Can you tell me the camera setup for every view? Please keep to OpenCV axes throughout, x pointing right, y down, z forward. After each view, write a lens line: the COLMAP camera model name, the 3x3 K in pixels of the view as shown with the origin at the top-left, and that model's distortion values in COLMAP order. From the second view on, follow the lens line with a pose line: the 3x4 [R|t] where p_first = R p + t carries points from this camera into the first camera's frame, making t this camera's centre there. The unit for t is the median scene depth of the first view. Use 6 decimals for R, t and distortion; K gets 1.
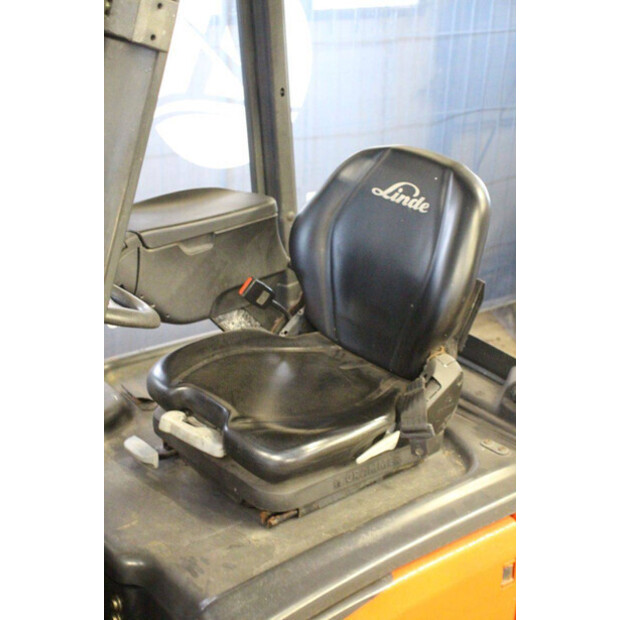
lens RADIAL K [[985.1, 0, 312.1], [0, 985.1, 312.2], [0, 0, 1]] dist [0.127871, 0.000000]
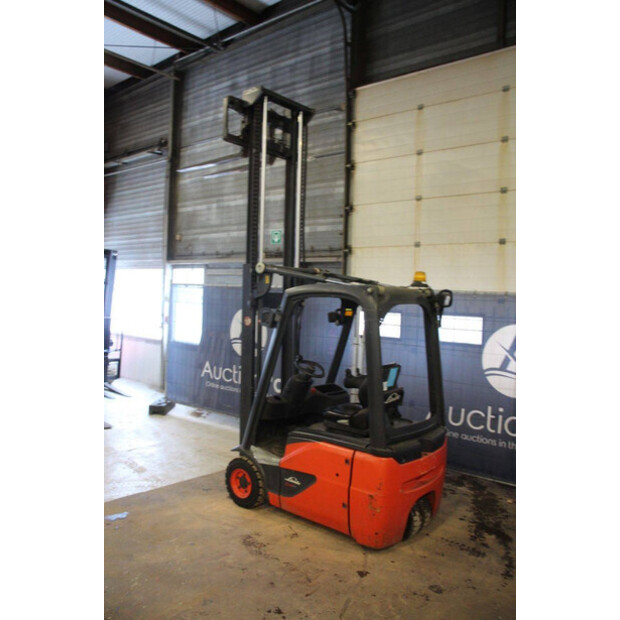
lens RADIAL K [[530.2, 0, 309.8], [0, 530.2, 310.4], [0, 0, 1]] dist [-0.140227, 0.125859]
pose [[0.184224, -0.009247, -0.982841, 2.232282], [-0.385639, 0.919093, -0.080932, -0.064935], [0.904071, 0.393931, 0.165753, 0.293014]]
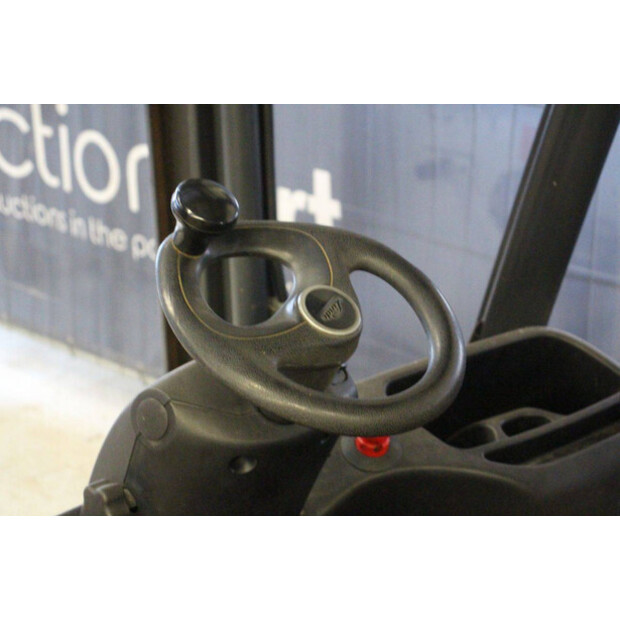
lens RADIAL K [[1457.3, 0, 308.9], [0, 1457.3, 308.9], [0, 0, 1]] dist [0.385949, 0.000000]
pose [[0.081175, 0.292326, -0.952867, 0.457013], [-0.347595, 0.904304, 0.247816, -0.188223], [0.934124, 0.311095, 0.175018, 0.687610]]
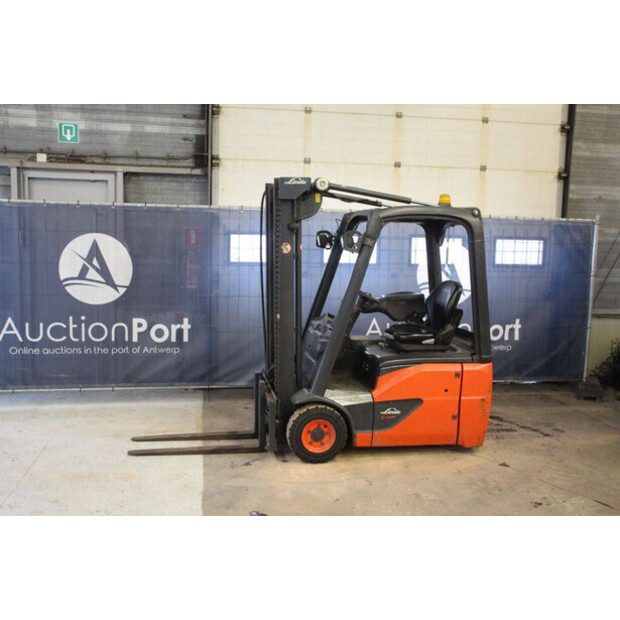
lens RADIAL K [[634.3, 0, 304.2], [0, 634.3, 309.8], [0, 0, 1]] dist [-0.041830, 0.000000]
pose [[0.868001, 0.037565, -0.495140, 0.949332], [-0.169579, 0.959611, -0.224477, 0.707372], [0.466710, 0.278811, 0.839313, -1.610979]]
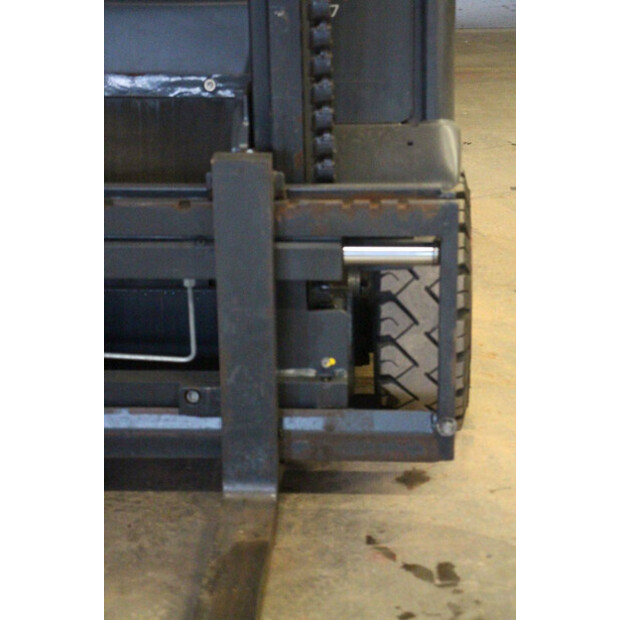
lens RADIAL K [[1457.3, 0, 303.4], [0, 1457.3, 311.6], [0, 0, 1]] dist [0.385949, 0.000000]
pose [[0.696915, -0.306727, 0.648250, -1.244585], [0.308306, 0.944269, 0.115341, 0.422497], [-0.647501, 0.119476, 0.752641, -0.186794]]
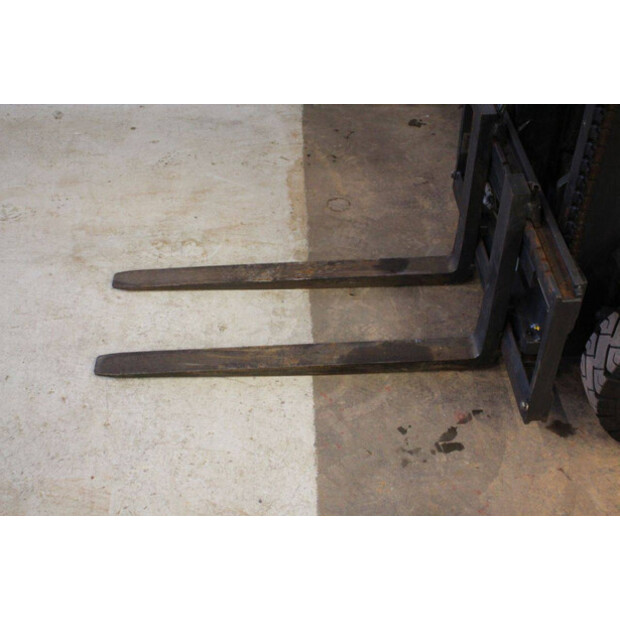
lens RADIAL K [[807.7, 0, 312.0], [0, 807.7, 309.3], [0, 0, 1]] dist [0.029979, 0.000000]
pose [[0.793494, 0.382150, -0.473634, -0.206127], [-0.195353, 0.897020, 0.396476, 0.221053], [0.576372, -0.222075, 0.786434, -0.294406]]
